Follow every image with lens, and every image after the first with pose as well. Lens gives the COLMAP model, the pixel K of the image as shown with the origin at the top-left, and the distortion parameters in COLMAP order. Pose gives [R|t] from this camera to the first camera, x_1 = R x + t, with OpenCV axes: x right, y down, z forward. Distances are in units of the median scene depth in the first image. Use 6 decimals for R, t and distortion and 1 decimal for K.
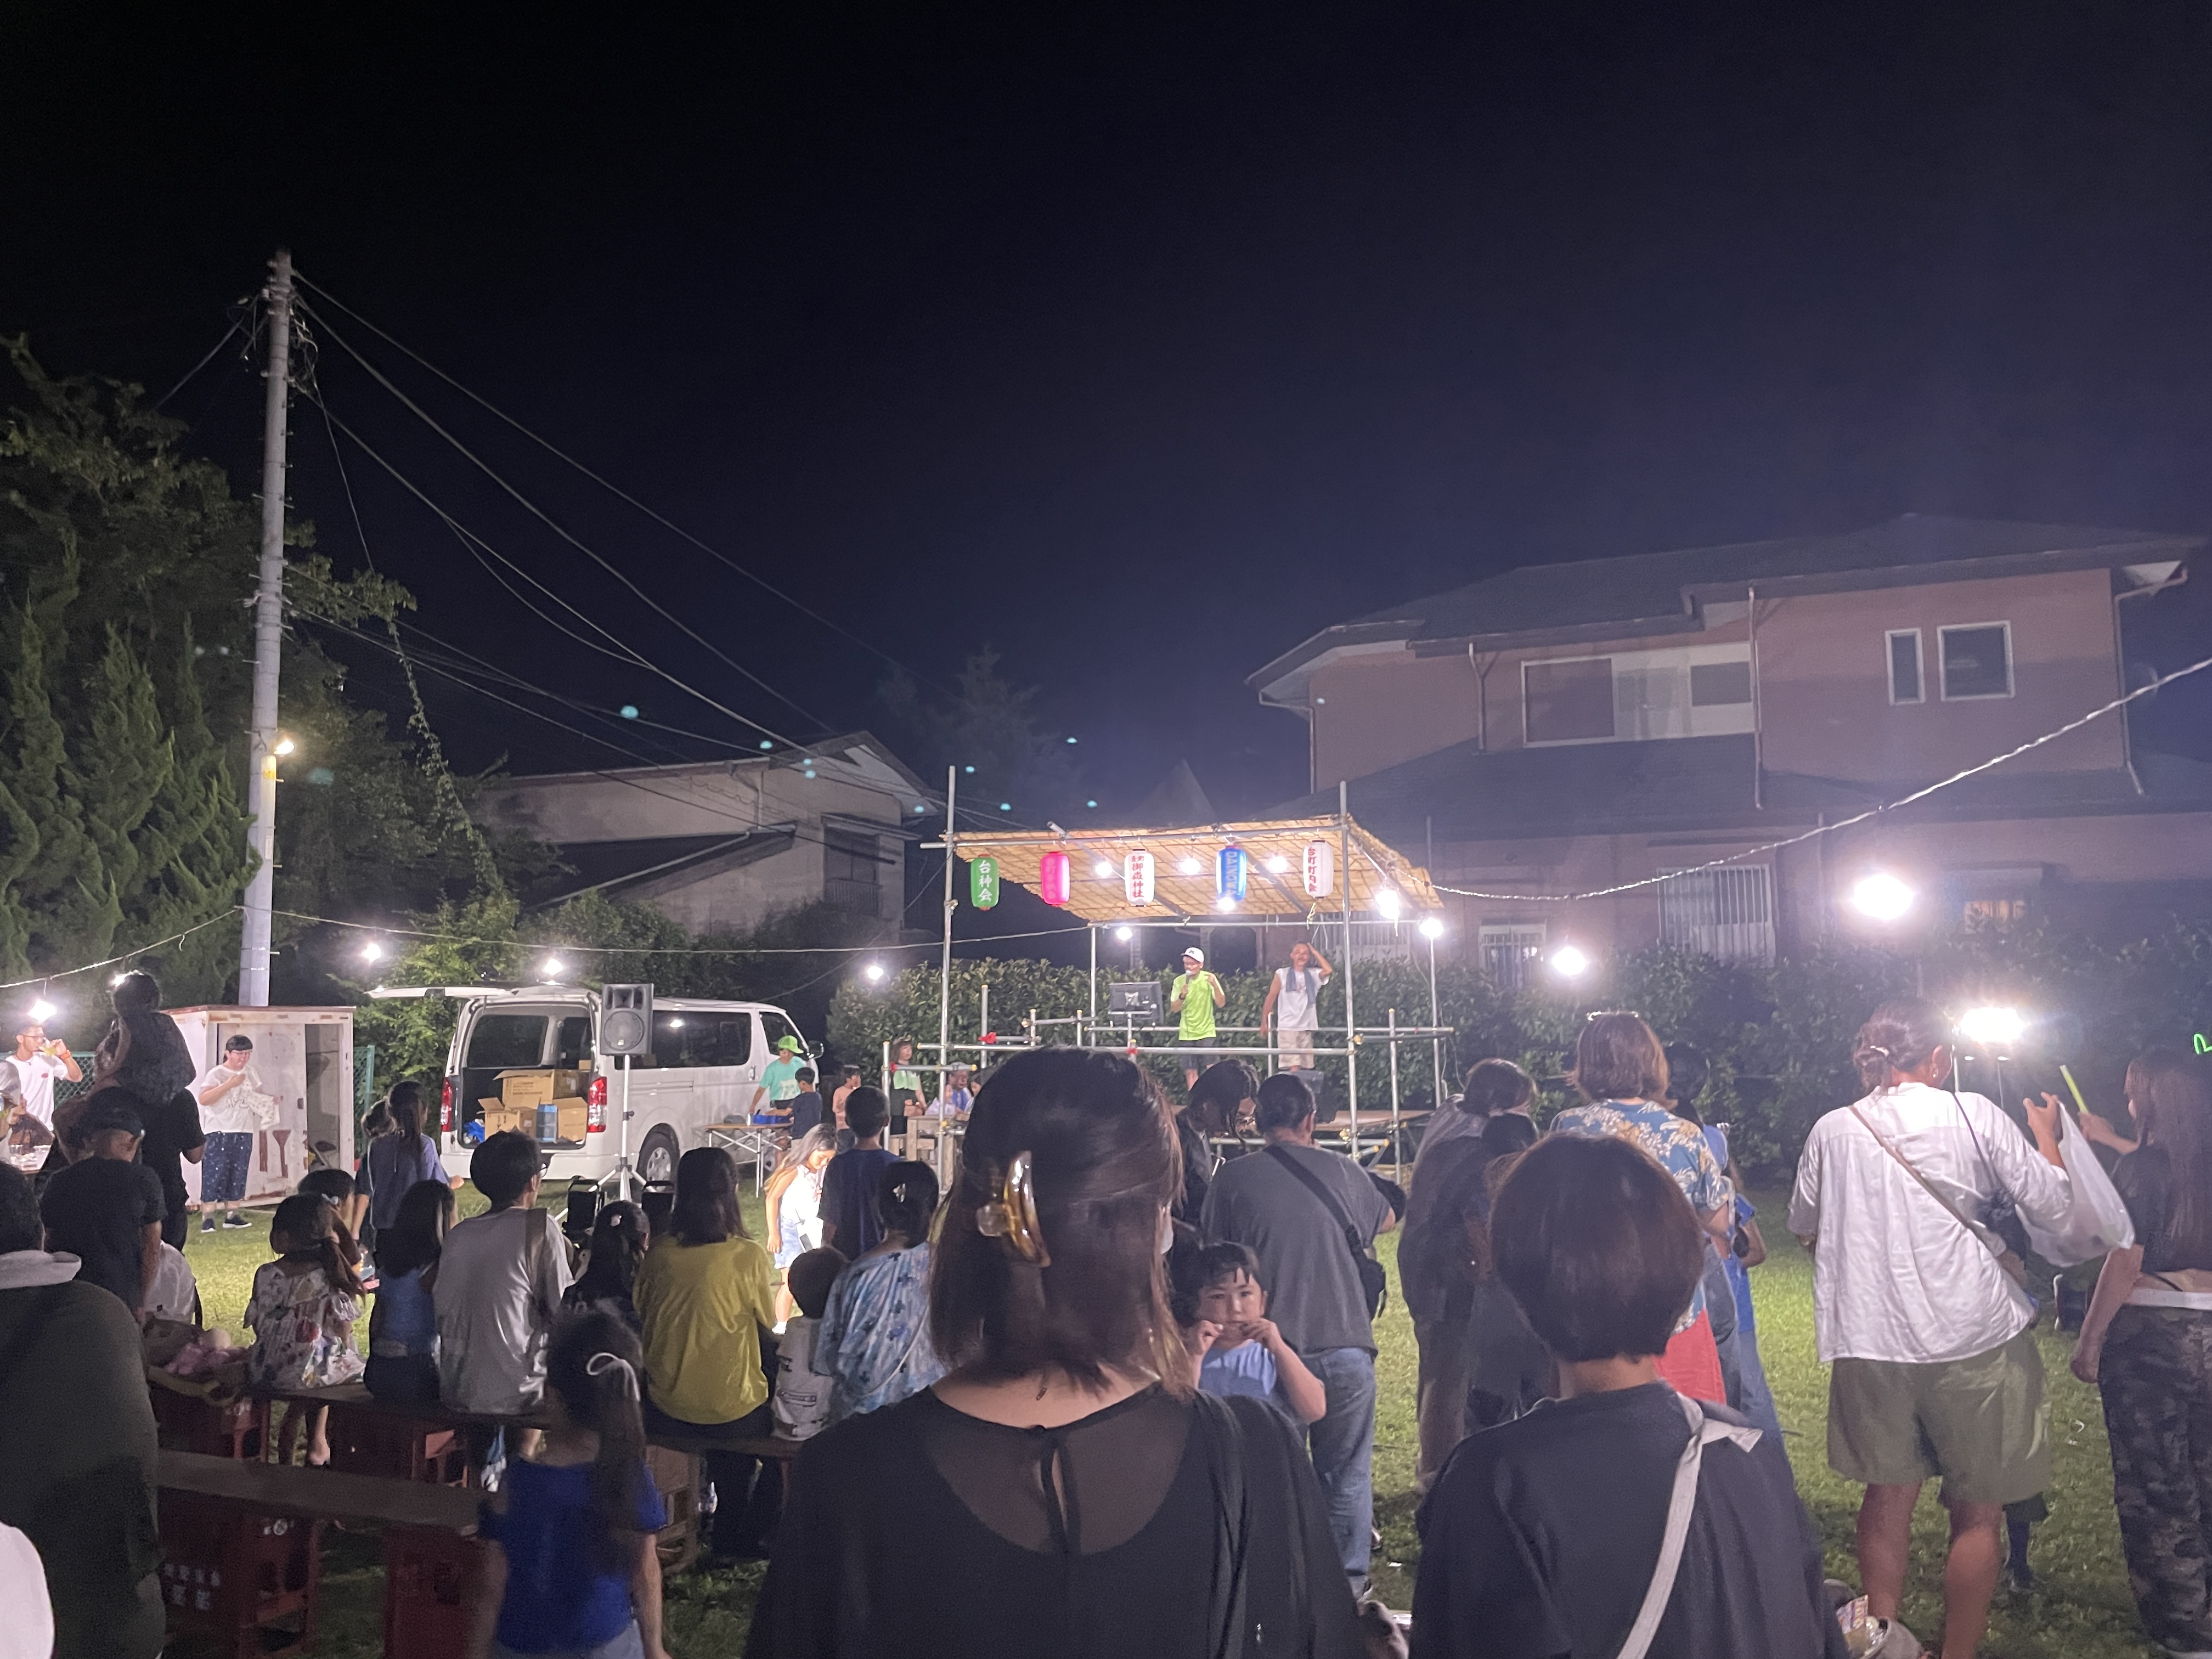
lens RADIAL K [[1662.0, 0, 1104.0], [0, 1662.0, 832.2], [0, 0, 1]] dist [0.093130, -0.119258]
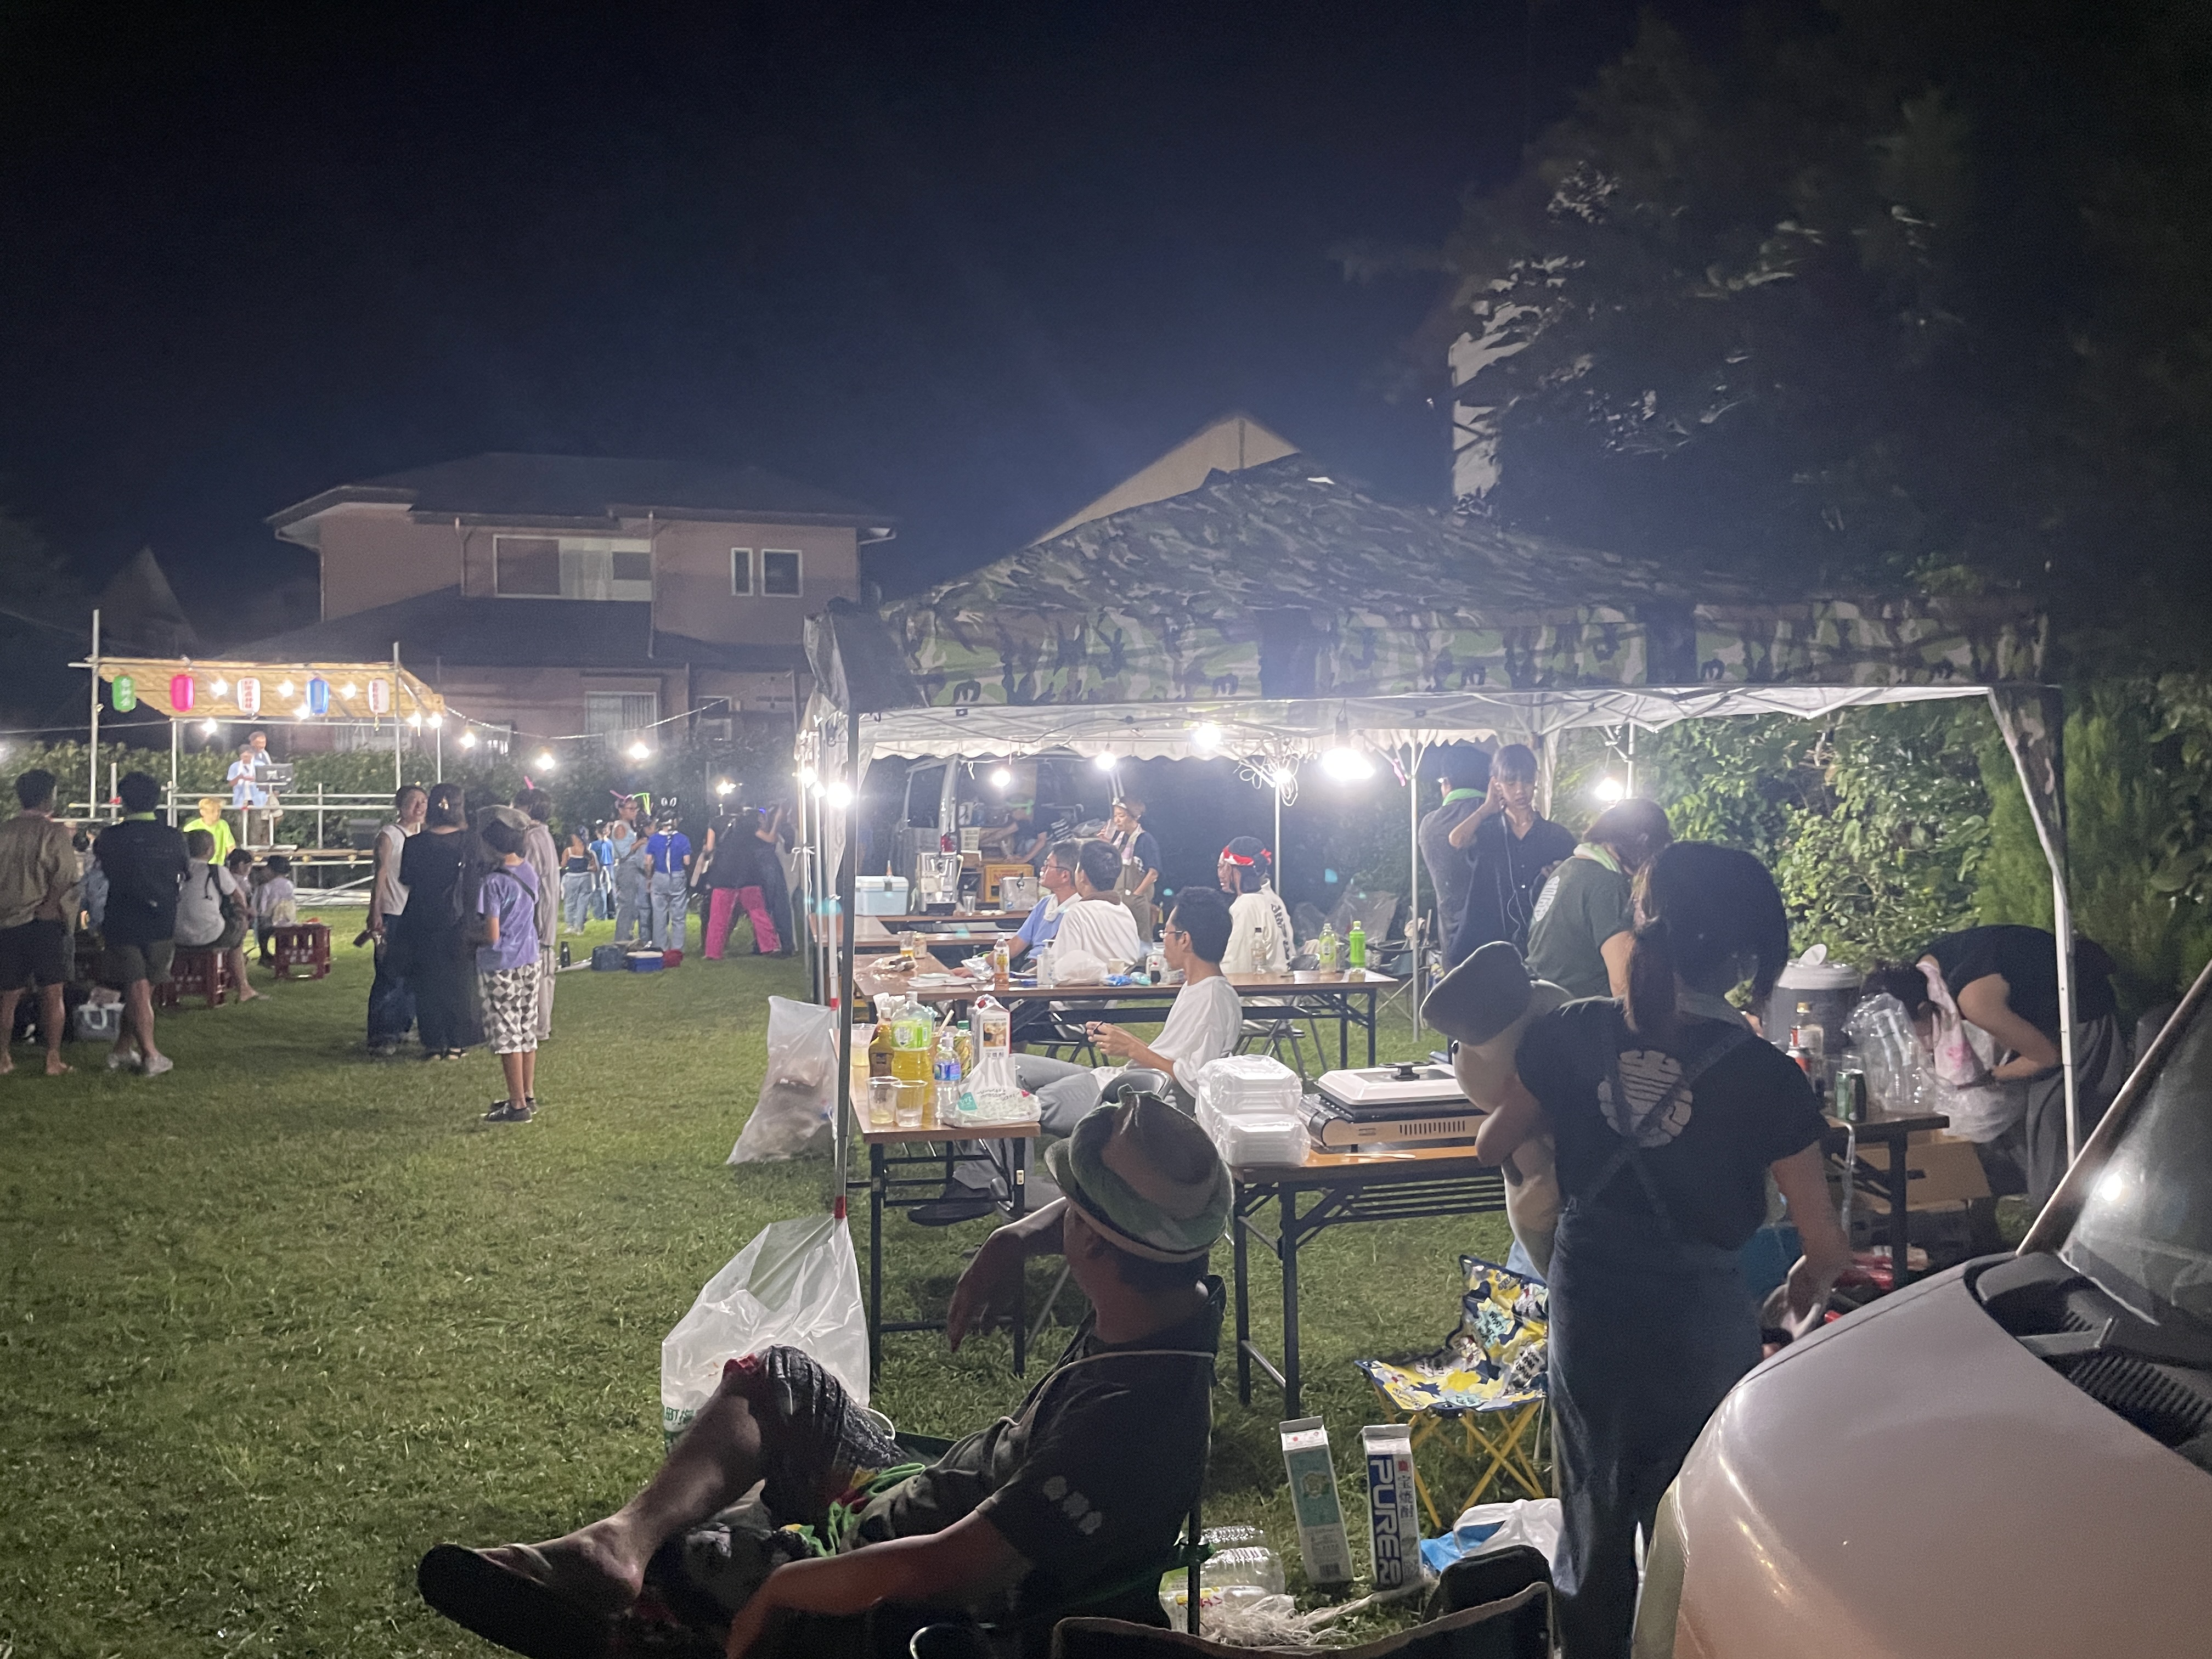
lens RADIAL K [[1658.5, 0, 1080.4], [0, 1658.5, 830.5], [0, 0, 1]] dist [0.085021, -0.126318]
pose [[0.822299, -0.008170, 0.568997, -0.174625], [-0.066823, 0.991593, 0.110809, -0.054334], [-0.565118, -0.129140, 0.814840, -0.534633]]
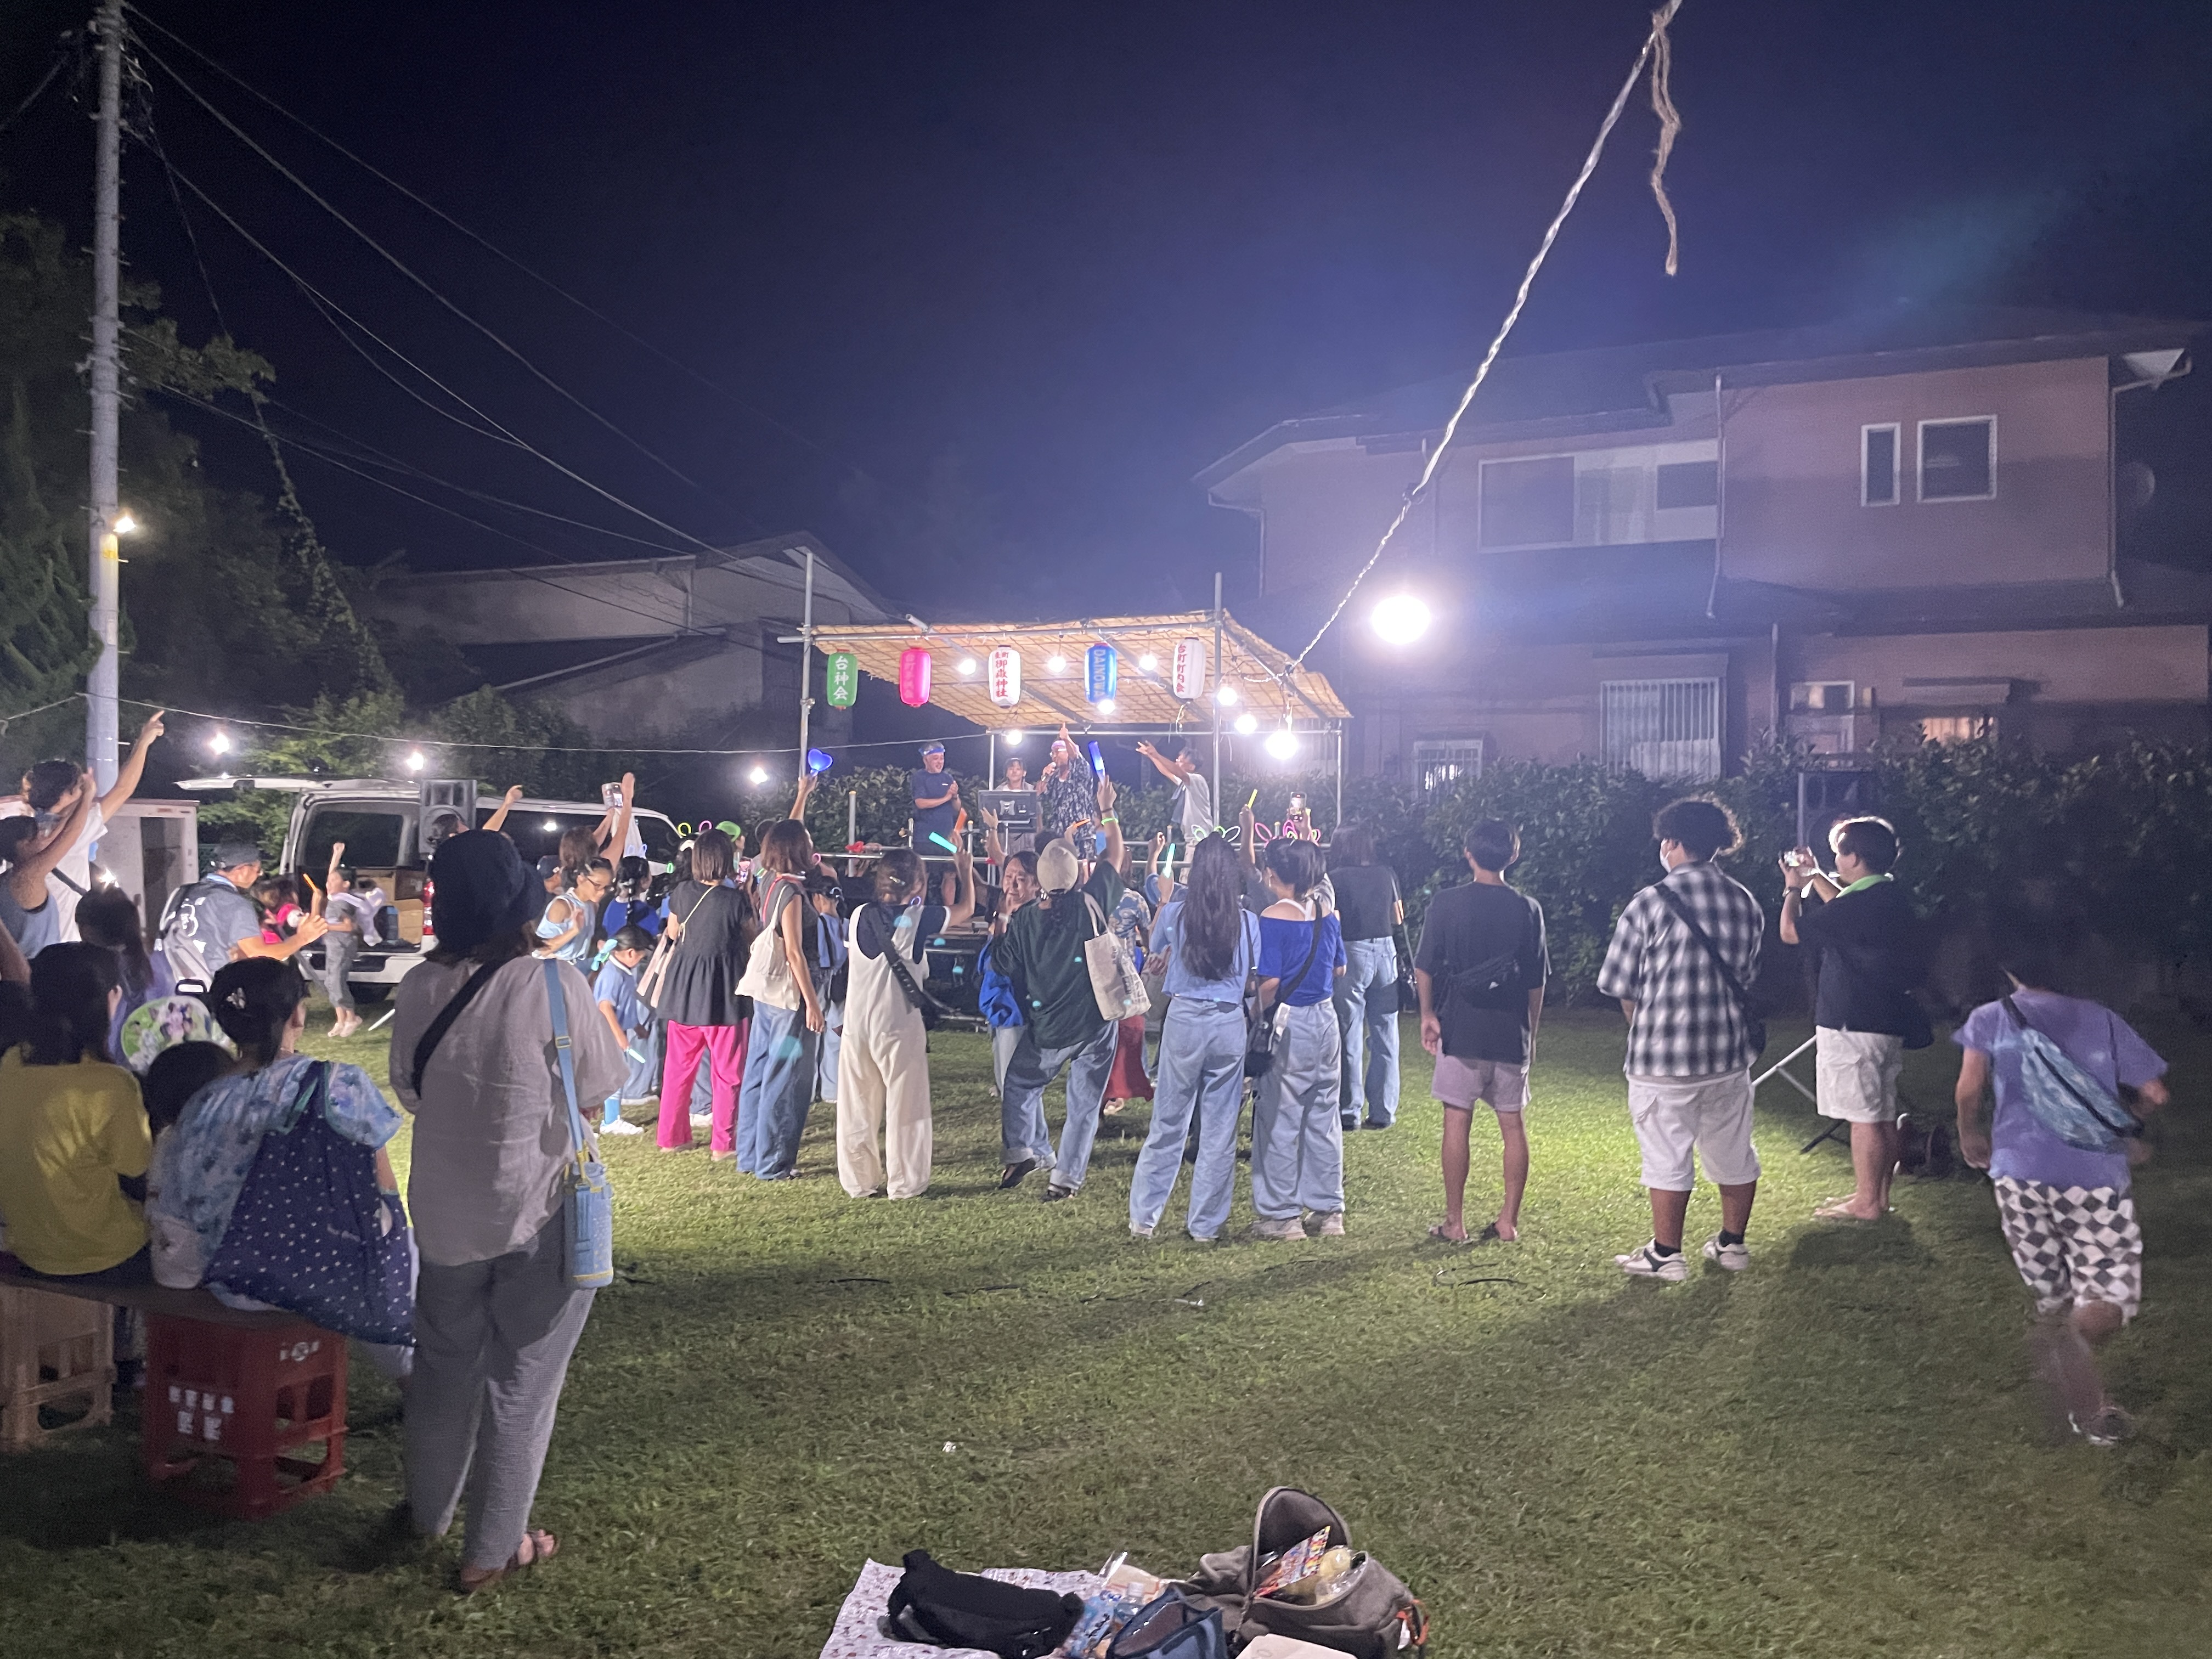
lens RADIAL K [[1662.0, 0, 1104.0], [0, 1662.0, 832.2], [0, 0, 1]] dist [0.093130, -0.119258]
pose [[0.999687, 0.016623, -0.018695, 0.073001], [-0.014562, 0.994317, 0.105459, 0.011410], [0.020342, -0.105154, 0.994248, 0.051206]]
